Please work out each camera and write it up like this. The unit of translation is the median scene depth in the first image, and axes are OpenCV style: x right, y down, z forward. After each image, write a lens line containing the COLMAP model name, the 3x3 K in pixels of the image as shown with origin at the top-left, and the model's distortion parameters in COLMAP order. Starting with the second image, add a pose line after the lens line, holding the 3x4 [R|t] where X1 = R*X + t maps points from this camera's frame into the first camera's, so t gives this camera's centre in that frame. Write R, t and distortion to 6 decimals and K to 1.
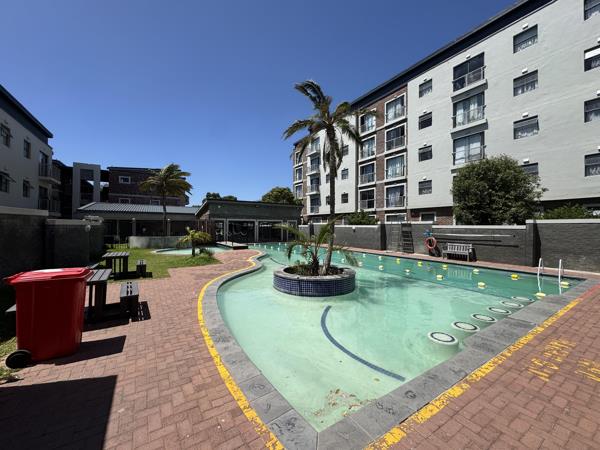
lens RADIAL K [[241.8, 0, 298.6], [0, 241.8, 225.3], [0, 0, 1]] dist [-0.003765, -0.000260]
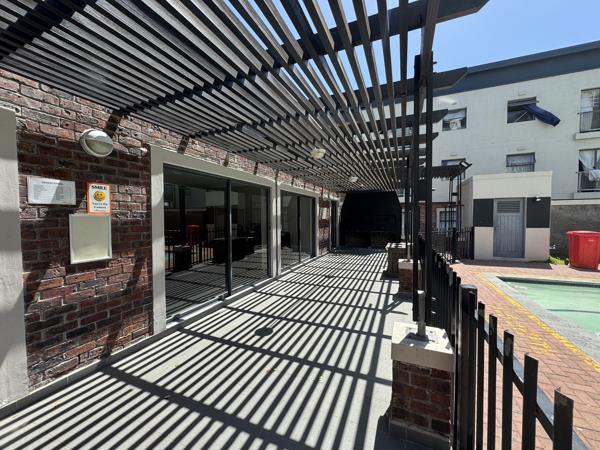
lens RADIAL K [[241.8, 0, 298.9], [0, 241.8, 224.9], [0, 0, 1]] dist [-0.003765, -0.000260]
pose [[-0.826221, 0.023128, -0.562871, 0.780860], [0.008862, 0.999567, 0.028062, 0.022940], [0.563276, 0.018197, -0.826068, 0.427709]]
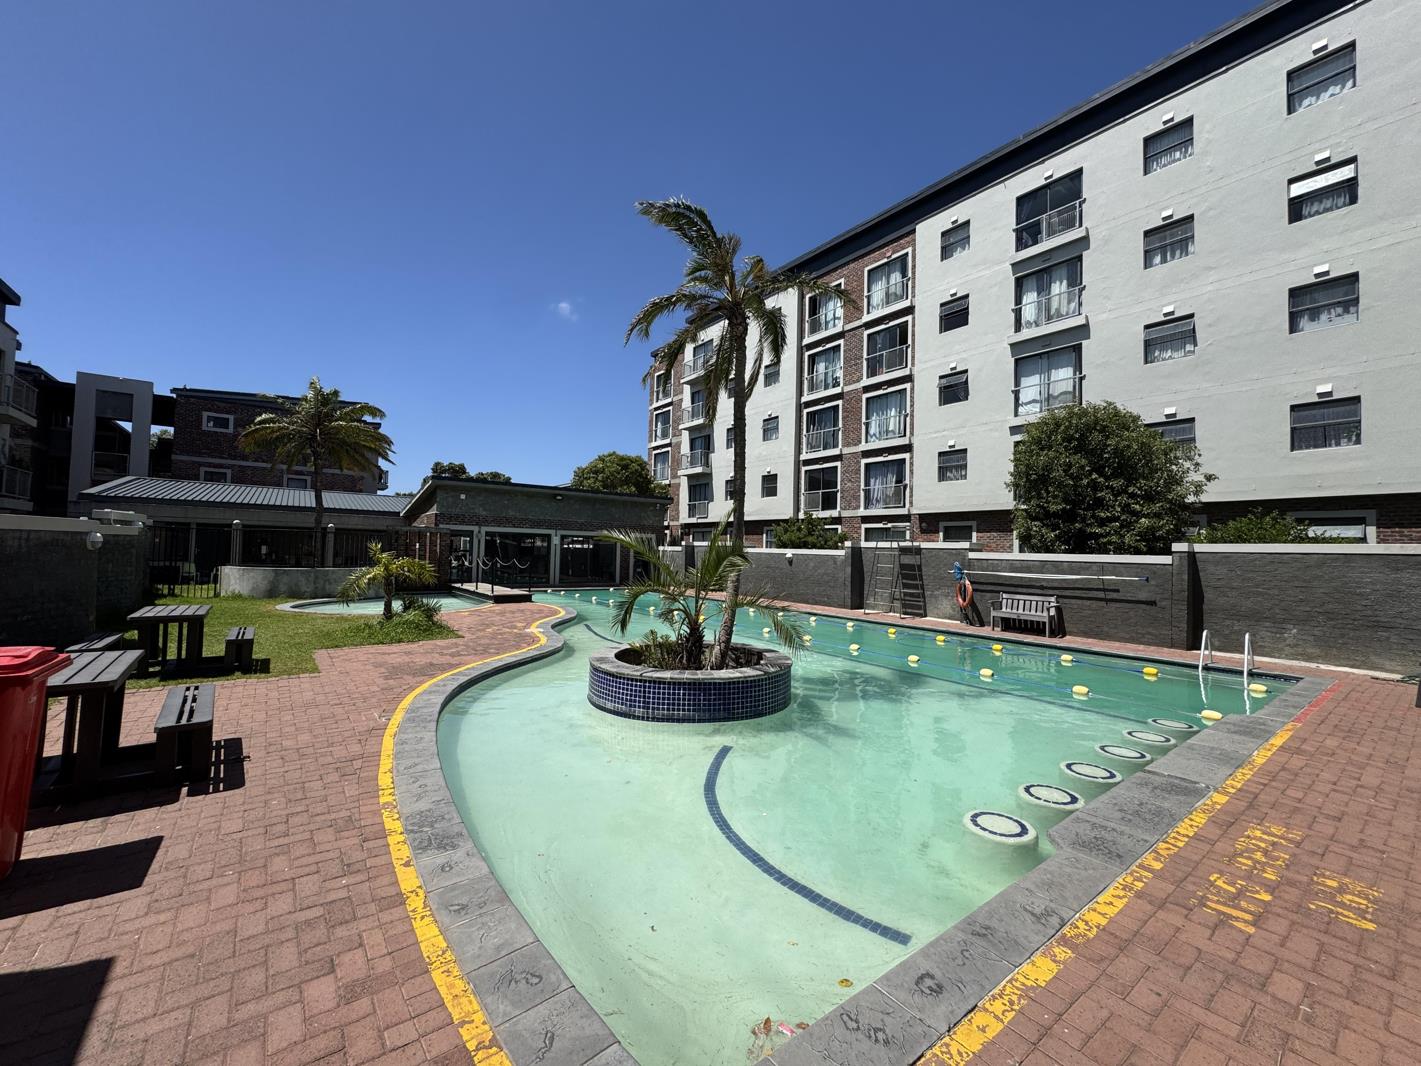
lens RADIAL K [[572.6, 0, 710.3], [0, 572.6, 534.3], [0, 0, 1]] dist [-0.003765, -0.000260]
pose [[0.995955, 0.022311, 0.087037, 0.005847], [-0.020185, 0.999478, -0.025228, 0.004332], [-0.087554, 0.023369, 0.995886, 0.027918]]
